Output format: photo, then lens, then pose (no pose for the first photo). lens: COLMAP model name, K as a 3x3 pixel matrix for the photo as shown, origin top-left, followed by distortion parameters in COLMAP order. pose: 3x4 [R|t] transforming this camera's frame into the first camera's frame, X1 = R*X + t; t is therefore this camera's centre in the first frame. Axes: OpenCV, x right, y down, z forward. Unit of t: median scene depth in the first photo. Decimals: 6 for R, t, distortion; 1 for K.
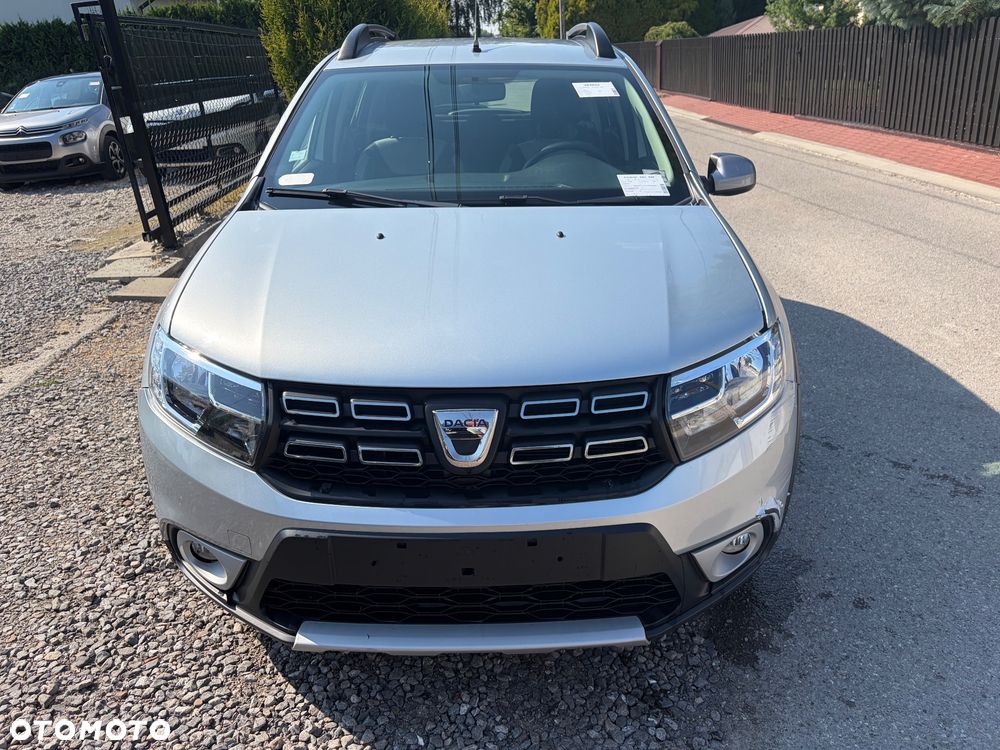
lens RADIAL K [[761.2, 0, 504.3], [0, 761.2, 378.0], [0, 0, 1]] dist [0.057709, -0.078054]
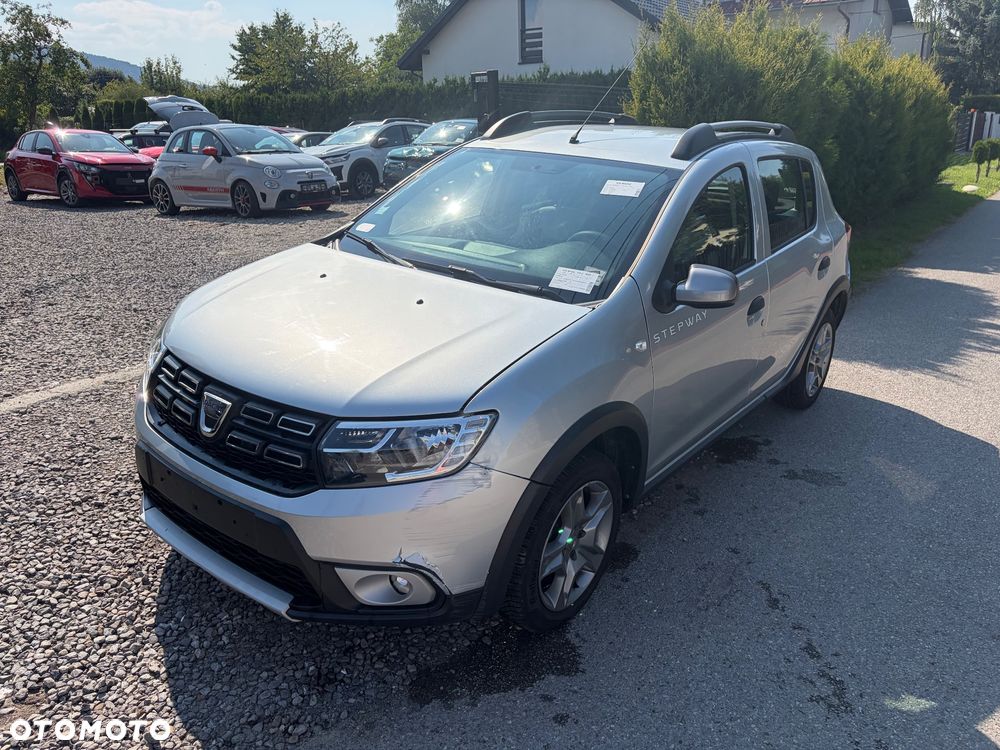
lens RADIAL K [[754.6, 0, 506.5], [0, 754.6, 380.7], [0, 0, 1]] dist [0.068971, -0.078559]
pose [[0.781831, 0.261165, -0.566156, 0.767976], [-0.288510, 0.956519, 0.042820, -0.134765], [0.552722, 0.129863, 0.823185, 0.077750]]
